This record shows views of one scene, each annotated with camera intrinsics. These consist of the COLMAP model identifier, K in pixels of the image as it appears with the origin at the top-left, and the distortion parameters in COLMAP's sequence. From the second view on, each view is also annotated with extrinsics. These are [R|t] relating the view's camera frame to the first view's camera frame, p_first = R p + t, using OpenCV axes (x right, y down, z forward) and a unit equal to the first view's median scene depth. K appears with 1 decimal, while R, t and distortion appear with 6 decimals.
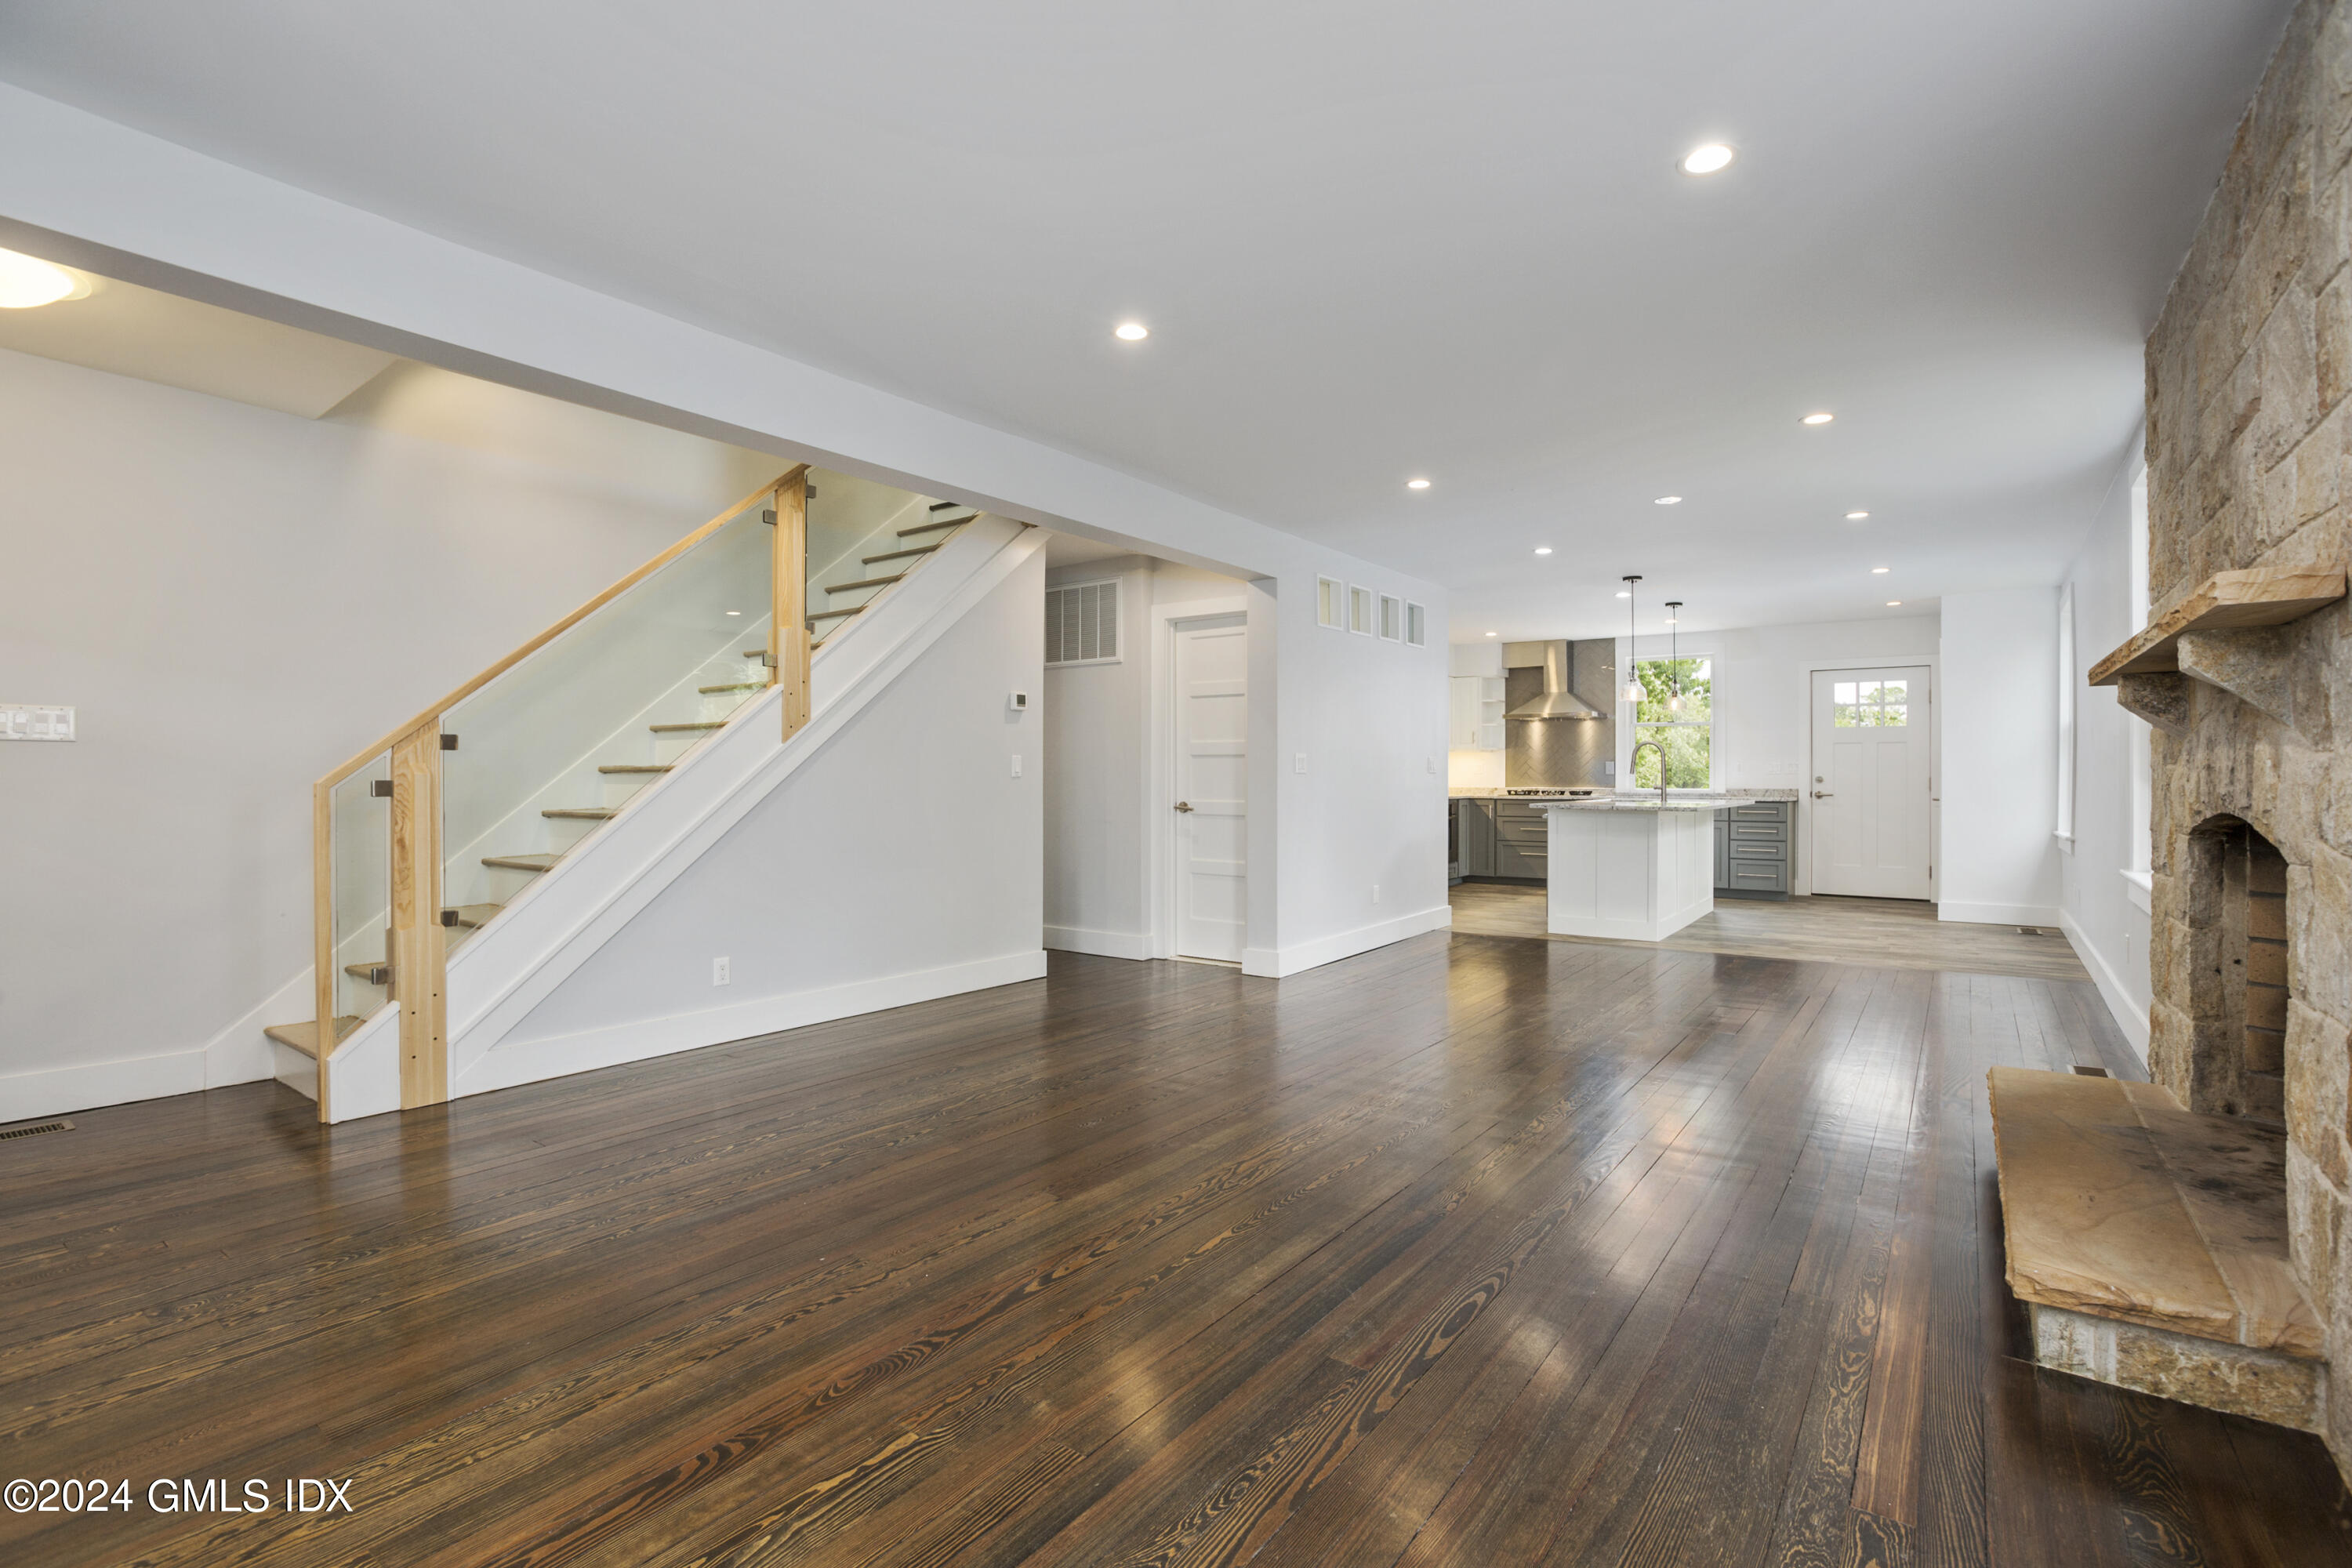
lens RADIAL K [[1092.6, 0, 1183.8], [0, 1092.6, 789.6], [0, 0, 1]] dist [-0.076273, 0.045432]
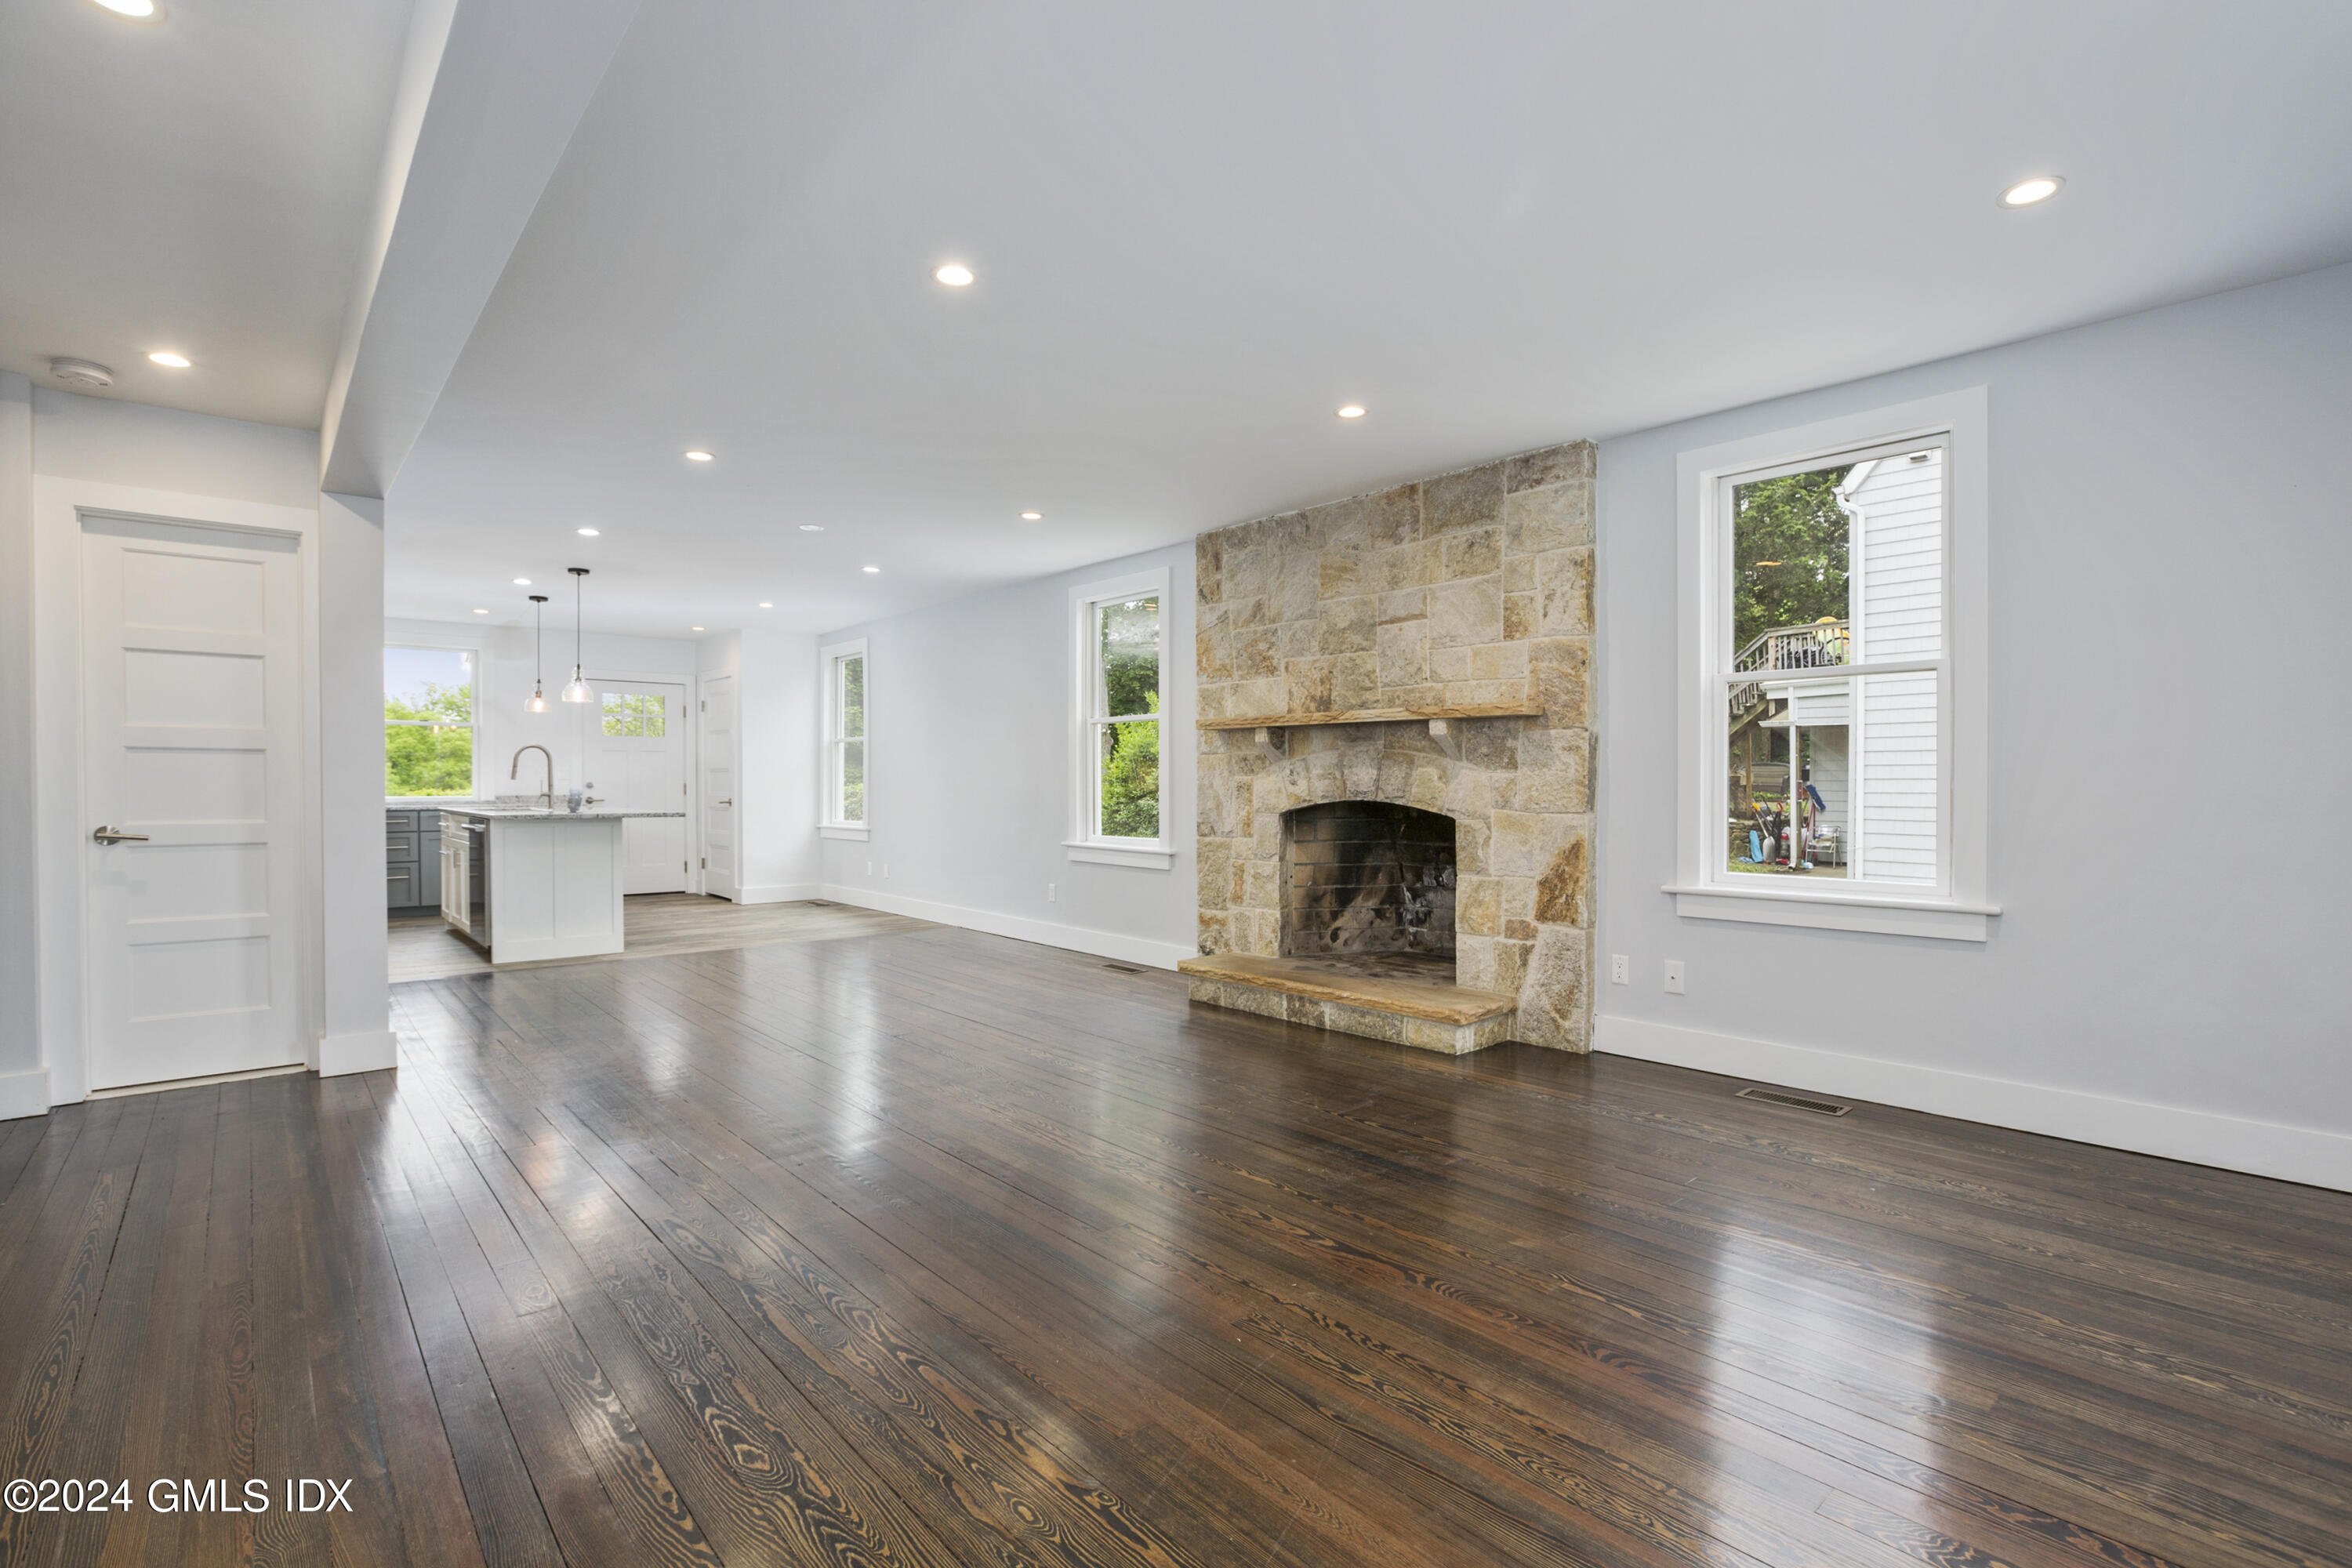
lens RADIAL K [[1092.6, 0, 1183.8], [0, 1092.6, 789.6], [0, 0, 1]] dist [-0.076273, 0.045432]
pose [[0.214499, -0.006230, 0.976704, -0.776603], [0.010737, 0.999934, 0.004021, -0.008341], [-0.976665, 0.009625, 0.214552, 0.552627]]
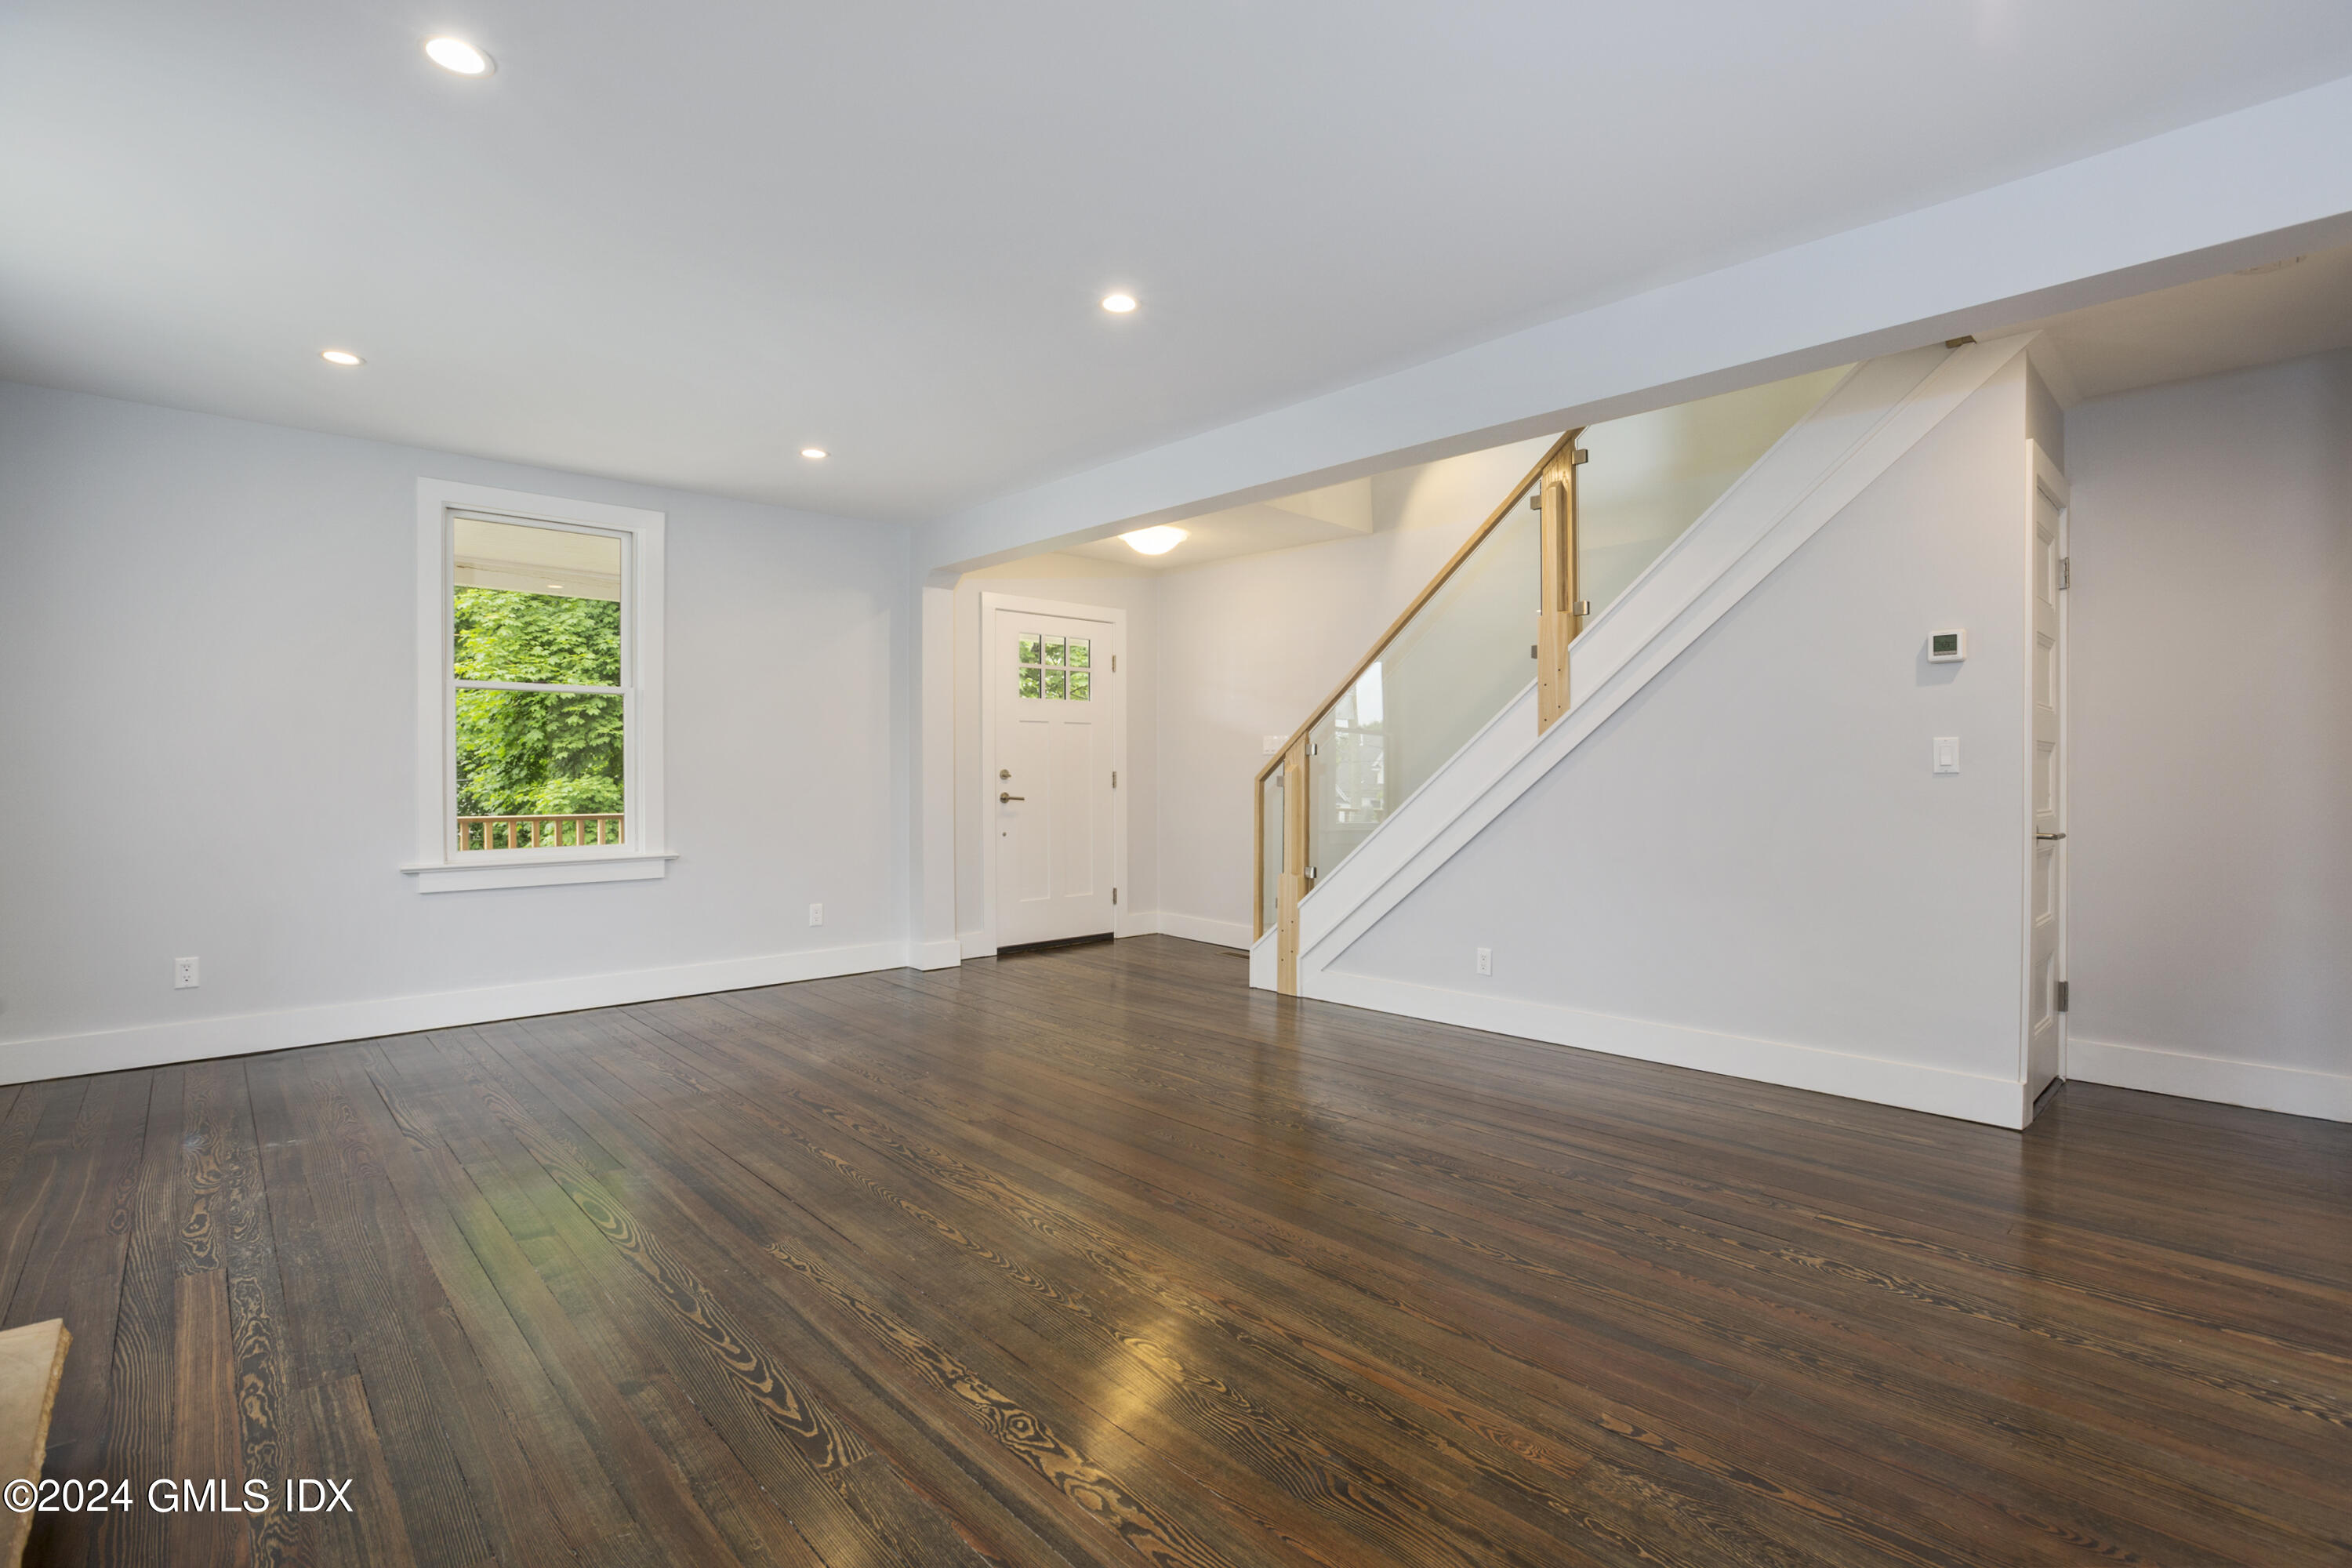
lens RADIAL K [[1092.6, 0, 1183.8], [0, 1092.6, 789.6], [0, 0, 1]] dist [-0.076273, 0.045432]
pose [[-0.182653, 0.015532, -0.983055, 0.772956], [-0.009414, 0.999802, 0.017545, -0.013367], [0.983132, 0.012459, -0.182470, 1.087983]]
